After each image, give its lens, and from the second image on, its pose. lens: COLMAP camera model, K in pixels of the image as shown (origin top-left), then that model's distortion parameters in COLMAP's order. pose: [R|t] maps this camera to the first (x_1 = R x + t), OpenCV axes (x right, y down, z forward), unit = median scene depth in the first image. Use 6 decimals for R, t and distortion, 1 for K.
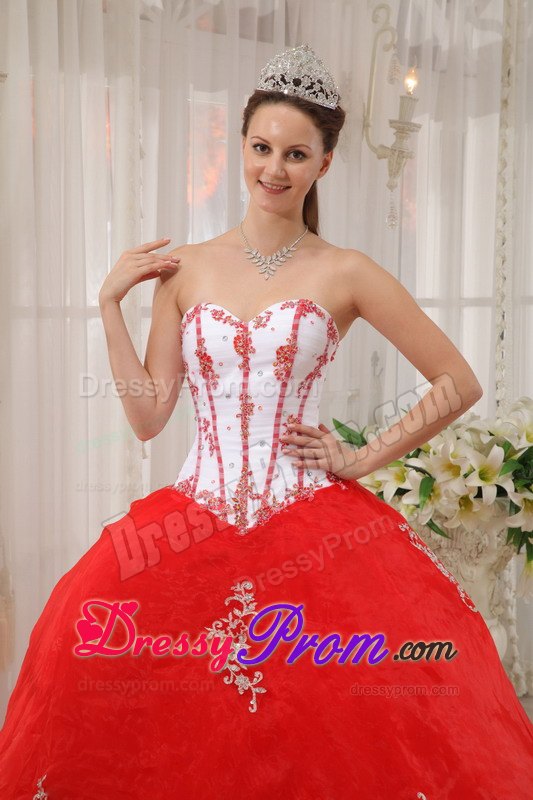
lens RADIAL K [[1992.6, 0, 279.6], [0, 1992.6, 398.9], [0, 0, 1]] dist [0.706828, -0.608911]
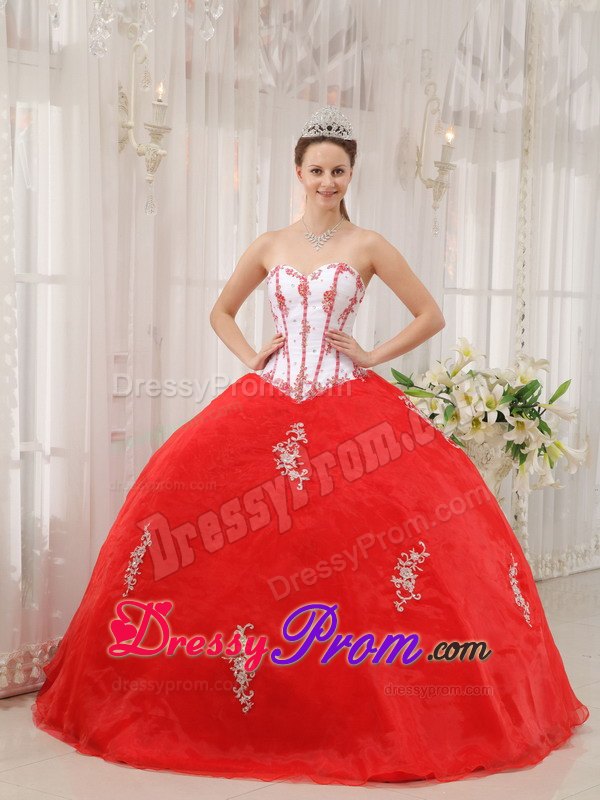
lens RADIAL K [[1719.6, 0, 296.8], [0, 1719.6, 431.0], [0, 0, 1]] dist [0.420149, -0.006682]
pose [[0.997546, 0.020955, -0.066806, 0.051901], [-0.020277, 0.999736, 0.010817, 0.052553], [0.067016, -0.009436, 0.997707, -0.304211]]
